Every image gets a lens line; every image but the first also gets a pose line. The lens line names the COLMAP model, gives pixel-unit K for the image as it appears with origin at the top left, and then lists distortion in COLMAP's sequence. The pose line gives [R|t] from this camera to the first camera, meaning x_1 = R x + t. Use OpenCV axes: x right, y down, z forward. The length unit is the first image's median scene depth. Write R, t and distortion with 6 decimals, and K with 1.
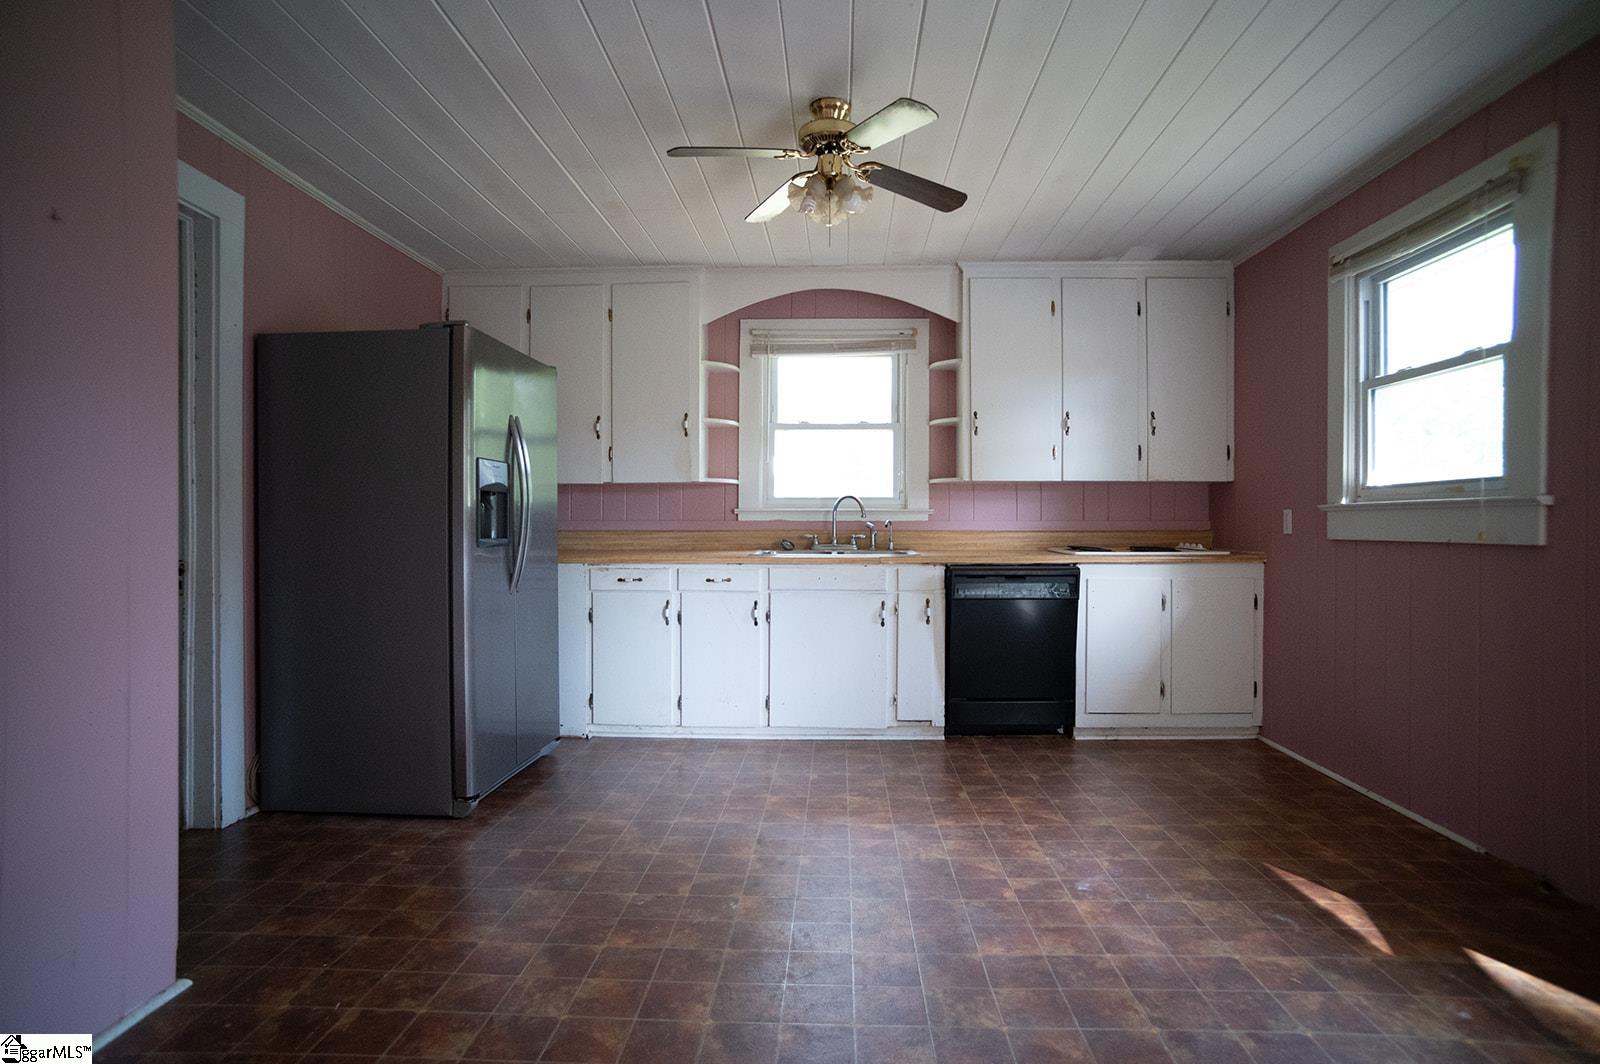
lens RADIAL K [[812.0, 0, 814.7], [0, 812.0, 532.3], [0, 0, 1]] dist [-0.039901, -0.000114]
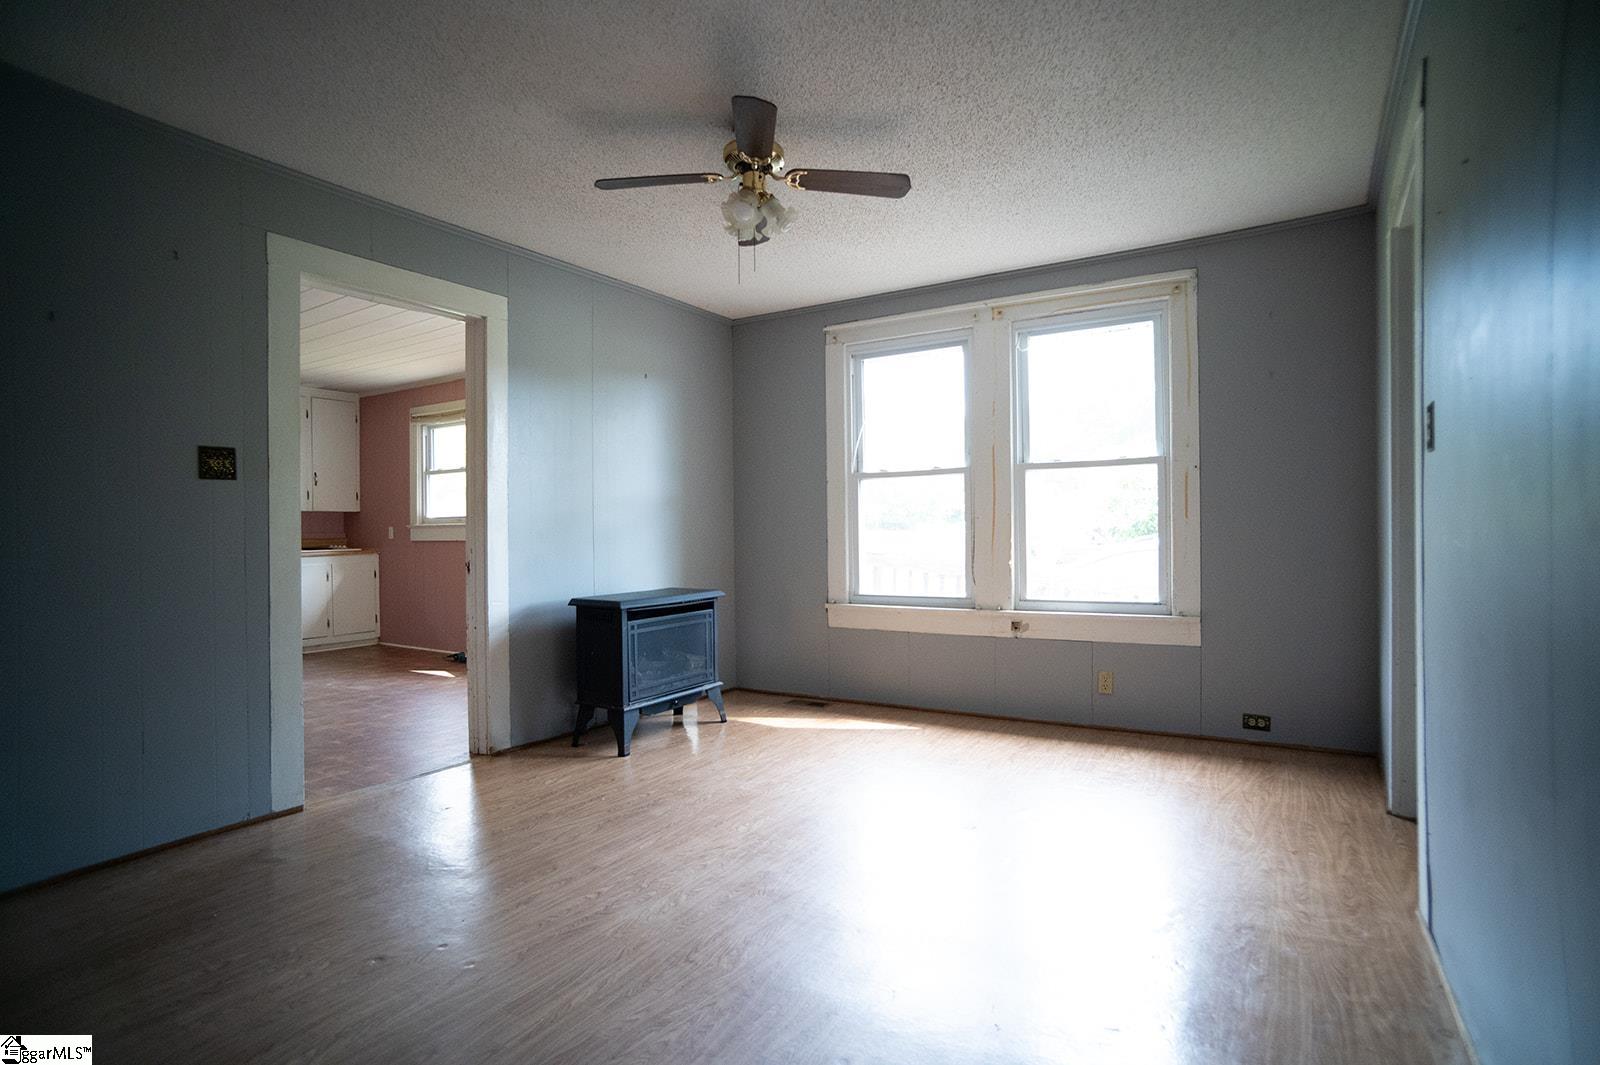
lens RADIAL K [[812.0, 0, 811.0], [0, 812.0, 532.8], [0, 0, 1]] dist [-0.039901, -0.000114]
pose [[0.493373, -0.010808, 0.869751, -0.632971], [0.020229, 0.999795, 0.000949, 0.005893], [-0.869583, 0.017127, 0.493490, -0.902054]]
